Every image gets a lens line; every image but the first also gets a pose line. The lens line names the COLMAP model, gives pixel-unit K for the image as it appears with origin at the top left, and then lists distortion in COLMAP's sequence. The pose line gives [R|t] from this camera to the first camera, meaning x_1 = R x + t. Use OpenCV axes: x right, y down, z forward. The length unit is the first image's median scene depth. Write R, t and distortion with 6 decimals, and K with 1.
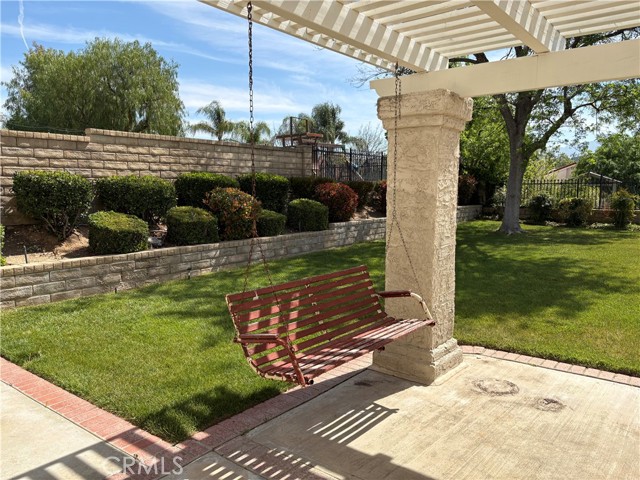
lens RADIAL K [[488.6, 0, 320.0], [0, 488.6, 240.0], [0, 0, 1]] dist [0.048813, -0.141366]
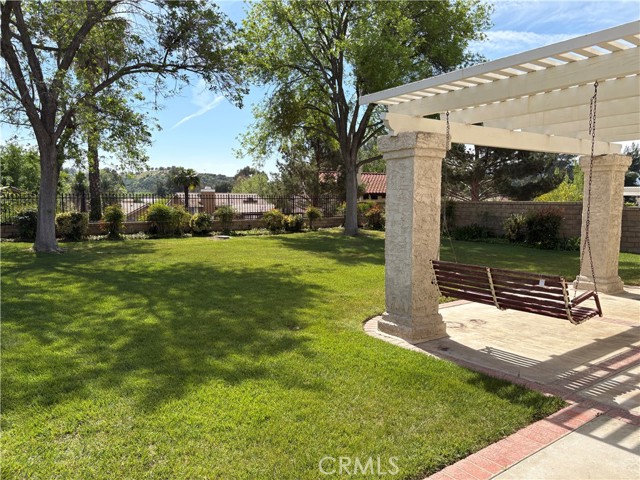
lens RADIAL K [[488.6, 0, 320.0], [0, 488.6, 240.0], [0, 0, 1]] dist [0.048813, -0.141366]
pose [[0.271290, -0.076635, 0.959442, -1.486920], [0.108152, 0.992939, 0.048729, -0.115594], [-0.956402, 0.090546, 0.277663, 1.109079]]
